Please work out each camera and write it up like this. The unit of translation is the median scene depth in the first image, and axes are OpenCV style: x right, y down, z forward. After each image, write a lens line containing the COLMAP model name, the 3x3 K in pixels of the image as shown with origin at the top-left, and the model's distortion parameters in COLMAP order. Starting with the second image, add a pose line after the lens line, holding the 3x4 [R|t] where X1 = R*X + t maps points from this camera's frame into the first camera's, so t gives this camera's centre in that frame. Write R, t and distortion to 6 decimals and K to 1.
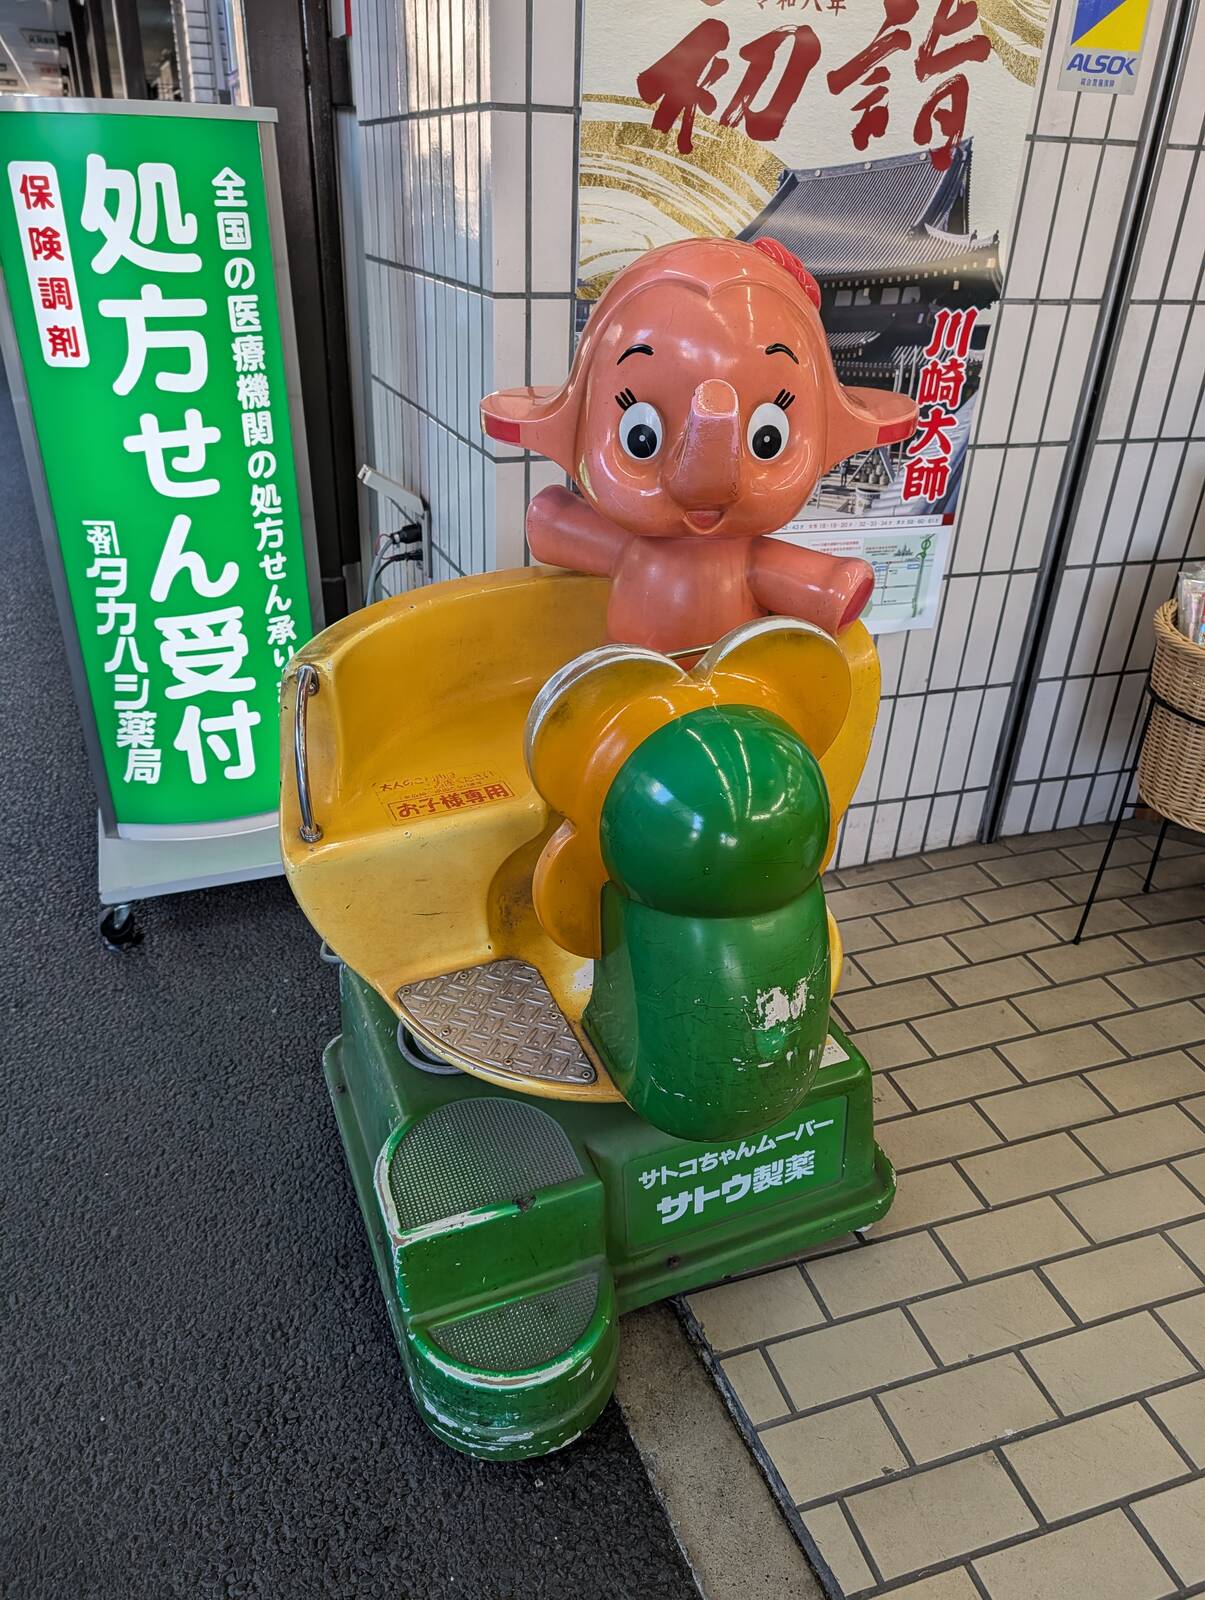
lens RADIAL K [[1248.5, 0, 602.5], [0, 1248.5, 800.0], [0, 0, 1]] dist [0.054829, -0.048153]
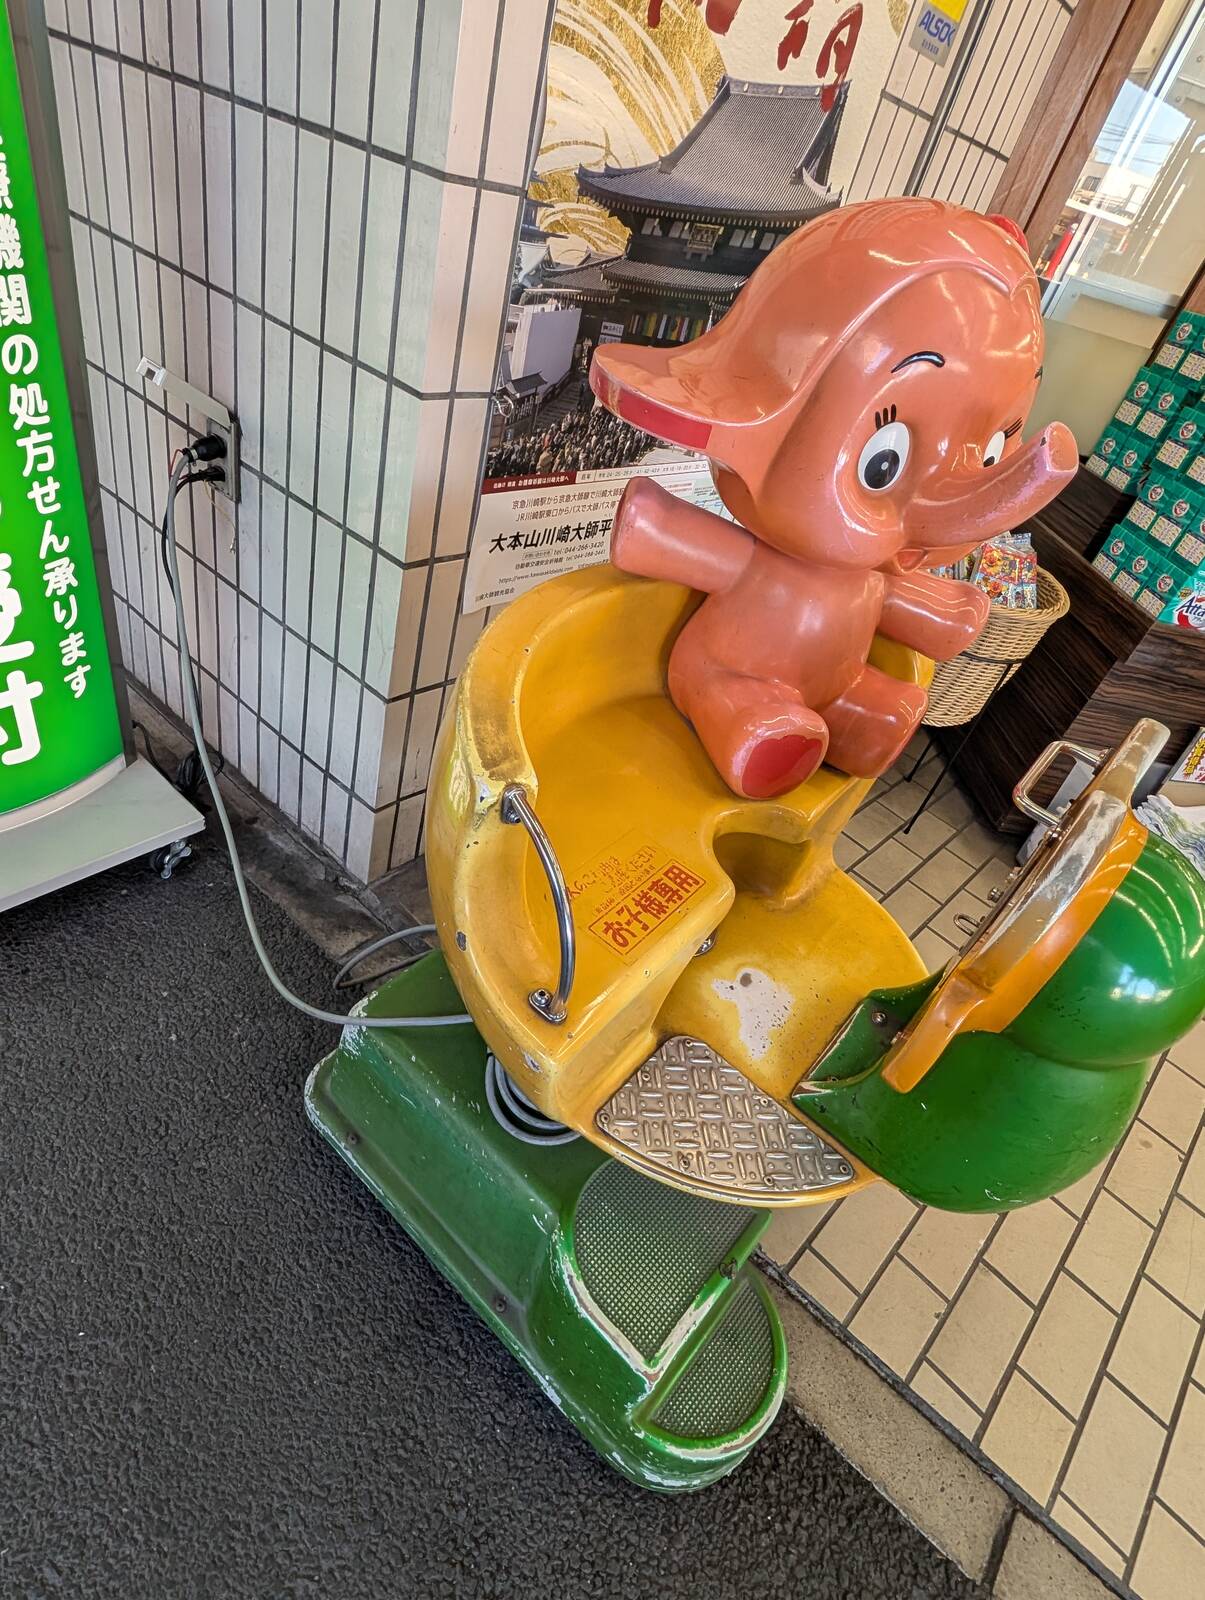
lens RADIAL K [[885.5, 0, 602.5], [0, 885.5, 800.0], [0, 0, 1]] dist [0.006272, 0.000160]
pose [[0.853398, -0.160980, 0.495779, -0.315629], [0.028783, 0.964219, 0.263538, -0.164327], [-0.520464, -0.210633, 0.827497, 0.396756]]
